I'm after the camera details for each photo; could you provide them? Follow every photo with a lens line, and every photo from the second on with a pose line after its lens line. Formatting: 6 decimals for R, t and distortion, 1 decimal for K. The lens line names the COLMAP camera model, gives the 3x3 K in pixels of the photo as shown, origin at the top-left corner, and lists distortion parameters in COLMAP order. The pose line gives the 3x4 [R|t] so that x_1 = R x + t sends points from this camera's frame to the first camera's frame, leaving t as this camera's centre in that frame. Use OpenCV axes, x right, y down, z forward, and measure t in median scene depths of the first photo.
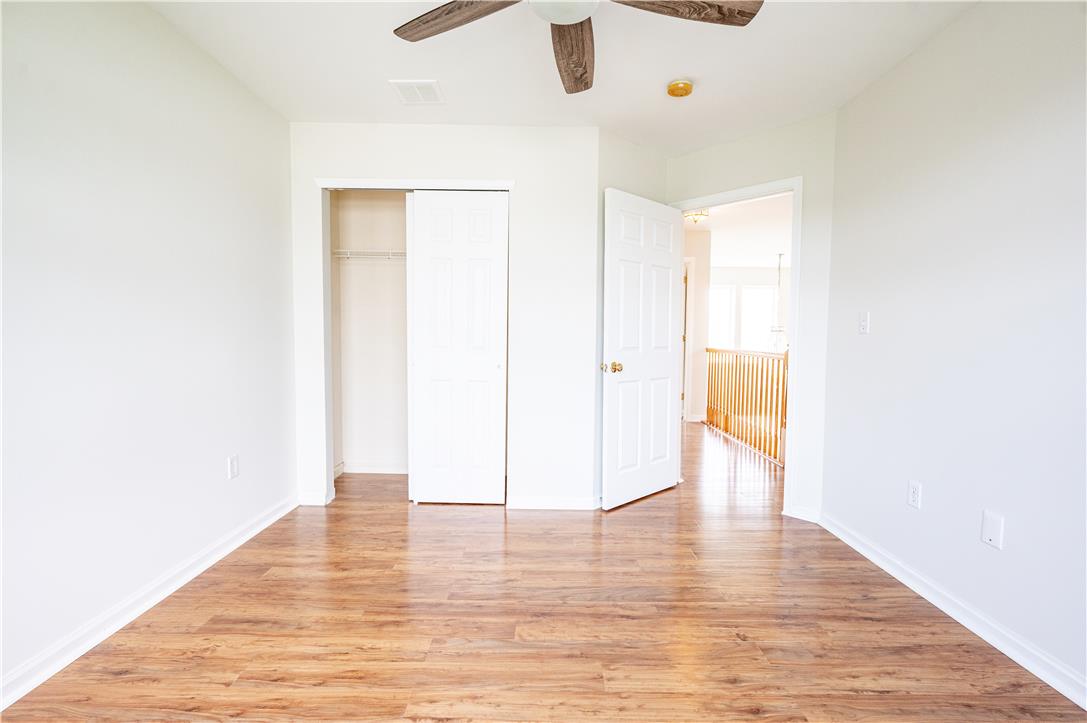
lens RADIAL K [[487.9, 0, 546.8], [0, 487.9, 359.9], [0, 0, 1]] dist [-0.002596, 0.001373]
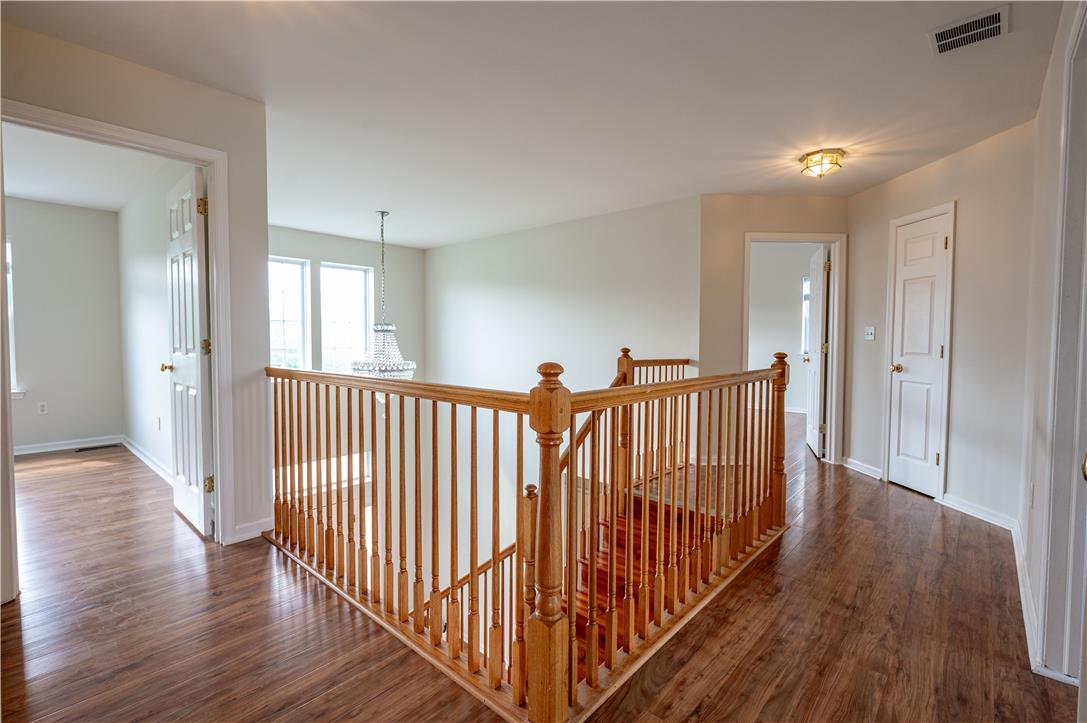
lens RADIAL K [[487.9, 0, 544.7], [0, 487.9, 364.9], [0, 0, 1]] dist [-0.002596, 0.001373]
pose [[0.669432, -0.043235, 0.741614, 0.512595], [0.037902, 0.998993, 0.024027, -0.083344], [-0.741906, 0.012024, 0.670397, 1.569452]]
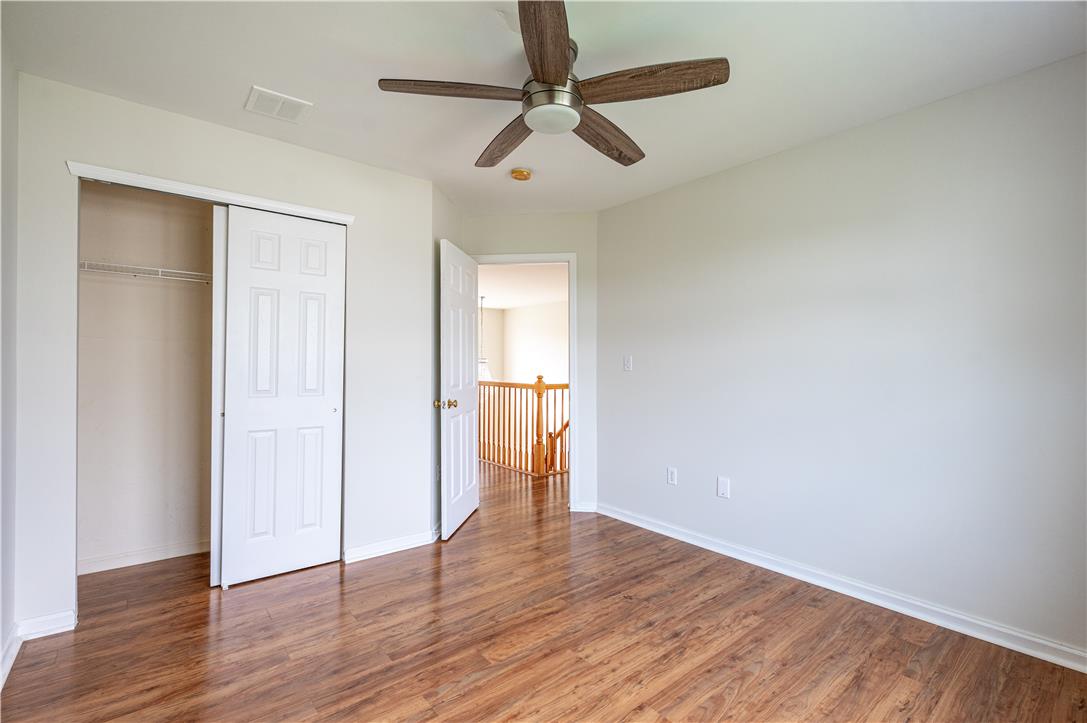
lens RADIAL K [[487.9, 0, 539.7], [0, 487.9, 359.9], [0, 0, 1]] dist [-0.002596, 0.001373]
pose [[0.777122, -0.001825, 0.629347, -0.575214], [0.036559, 0.998438, -0.042249, -0.043162], [-0.628287, 0.055841, 0.775975, 0.049531]]
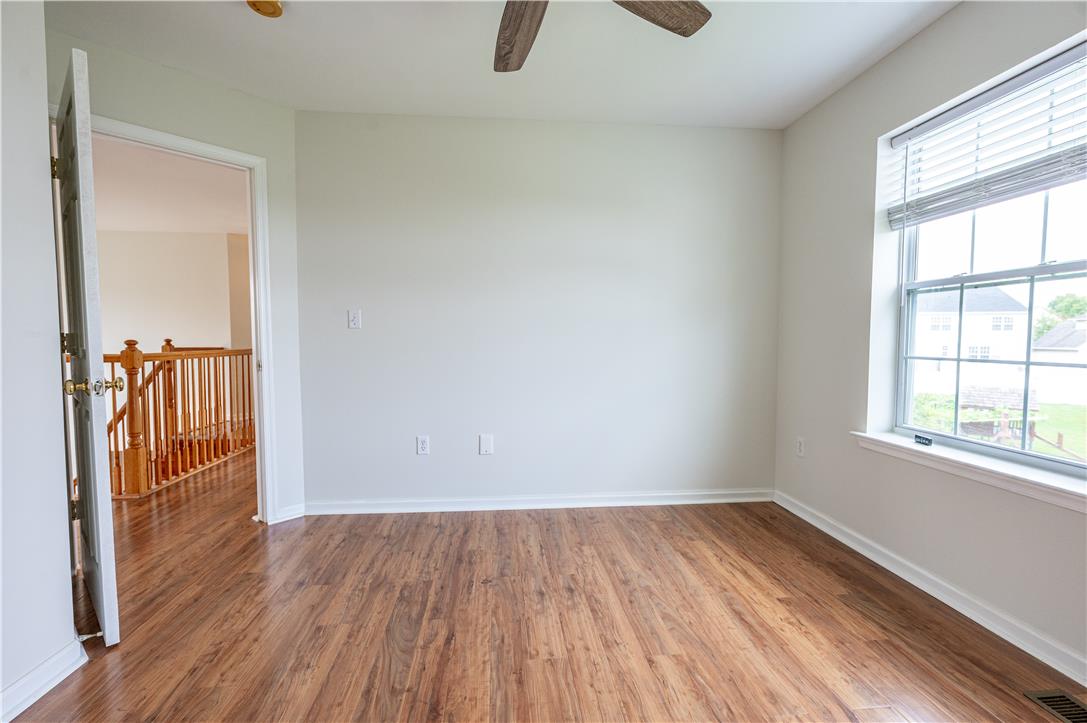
lens RADIAL K [[487.9, 0, 536.4], [0, 487.9, 359.1], [0, 0, 1]] dist [-0.002596, 0.001373]
pose [[-0.082489, -0.051750, 0.995248, -0.674941], [0.050275, 0.997163, 0.056016, -0.029841], [-0.995323, 0.054656, -0.079653, 0.830109]]
